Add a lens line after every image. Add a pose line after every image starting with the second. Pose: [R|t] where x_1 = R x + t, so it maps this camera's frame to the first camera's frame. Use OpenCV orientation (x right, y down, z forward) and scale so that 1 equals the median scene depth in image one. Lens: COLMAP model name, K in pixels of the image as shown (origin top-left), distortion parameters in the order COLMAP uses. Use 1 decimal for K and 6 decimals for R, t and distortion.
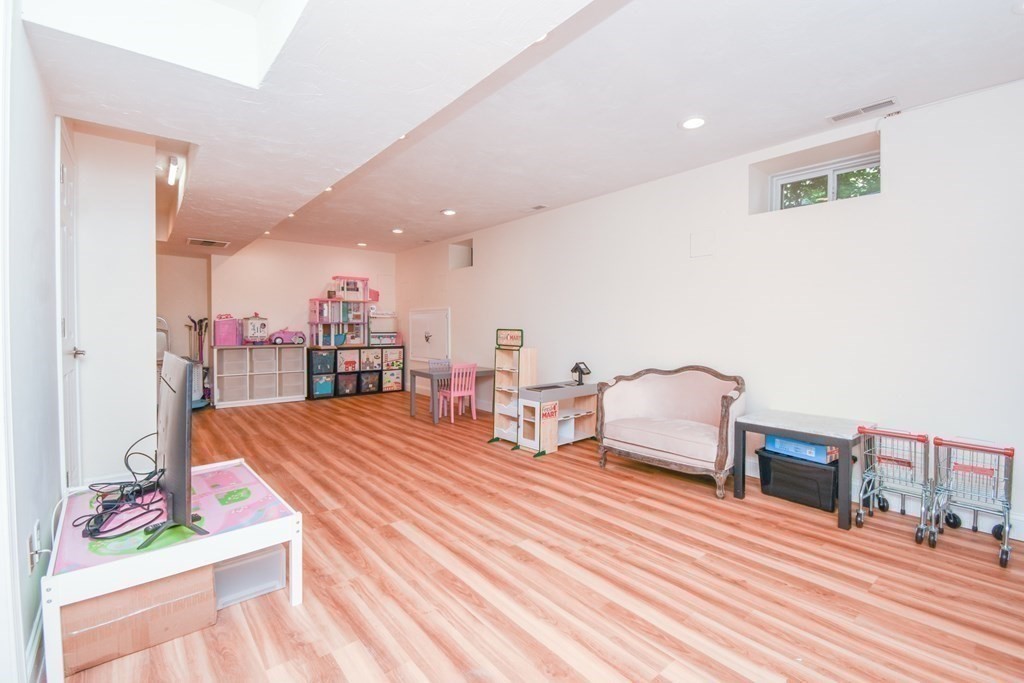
lens RADIAL K [[457.7, 0, 524.4], [0, 457.7, 326.0], [0, 0, 1]] dist [0.026684, -0.021874]
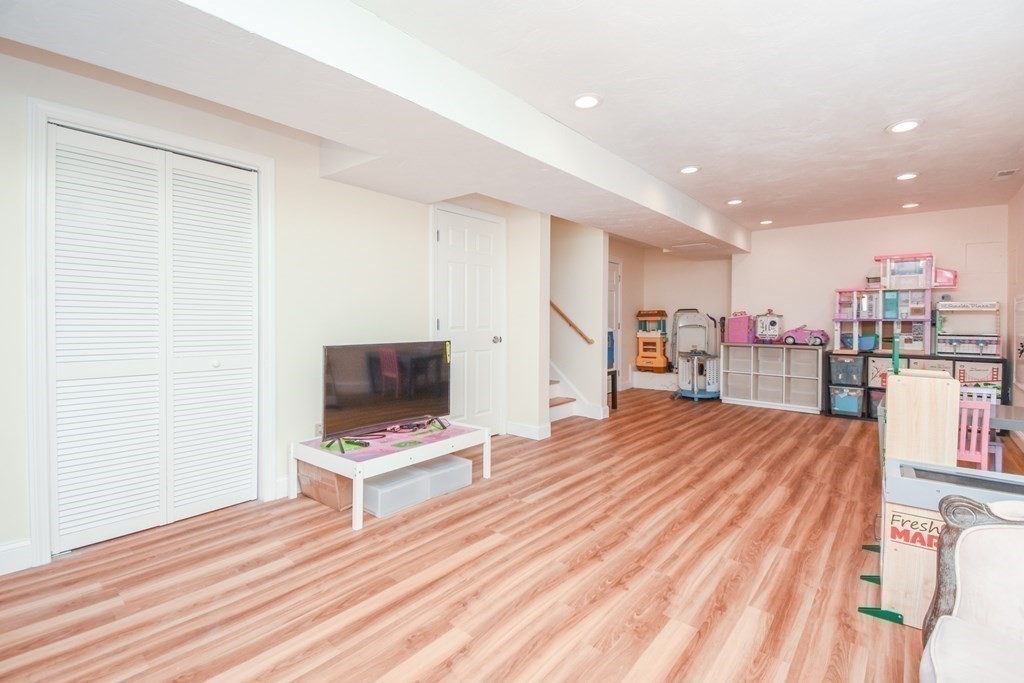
lens RADIAL K [[457.7, 0, 524.4], [0, 457.7, 326.0], [0, 0, 1]] dist [0.026684, -0.021874]
pose [[0.159976, 0.013176, -0.987033, 0.345602], [-0.005338, 0.999908, 0.012483, -0.005242], [0.987106, 0.003272, 0.160032, 0.479761]]
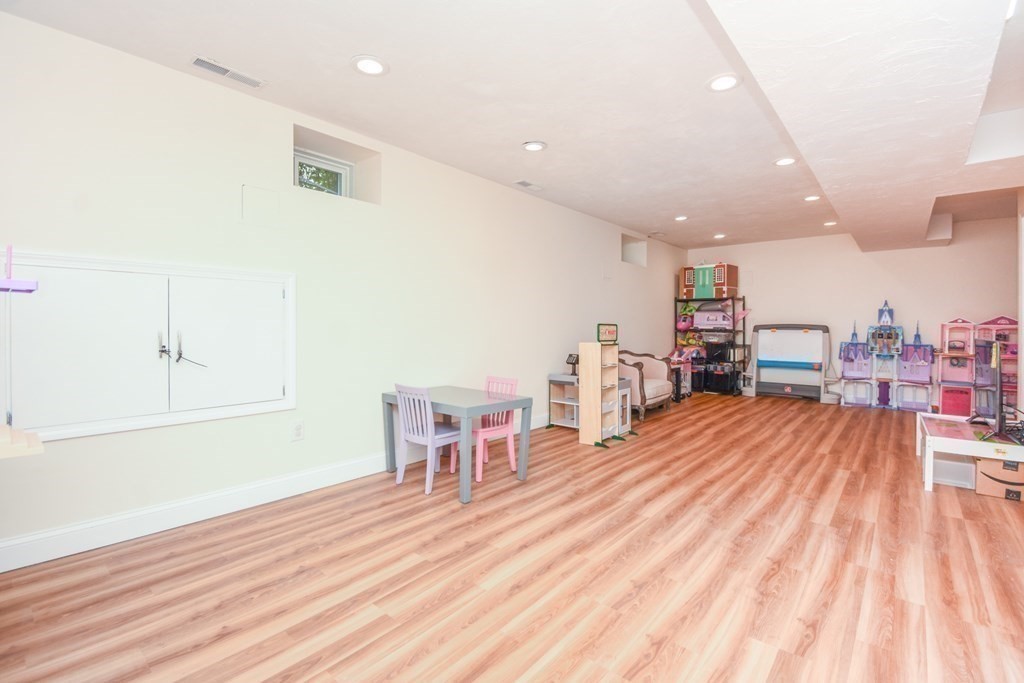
lens RADIAL K [[457.7, 0, 524.4], [0, 457.7, 326.0], [0, 0, 1]] dist [0.026684, -0.021874]
pose [[-0.152247, -0.026875, 0.987977, -0.865988], [0.000562, 0.999628, 0.027279, -0.014712], [-0.988342, 0.004708, -0.152175, 1.180681]]
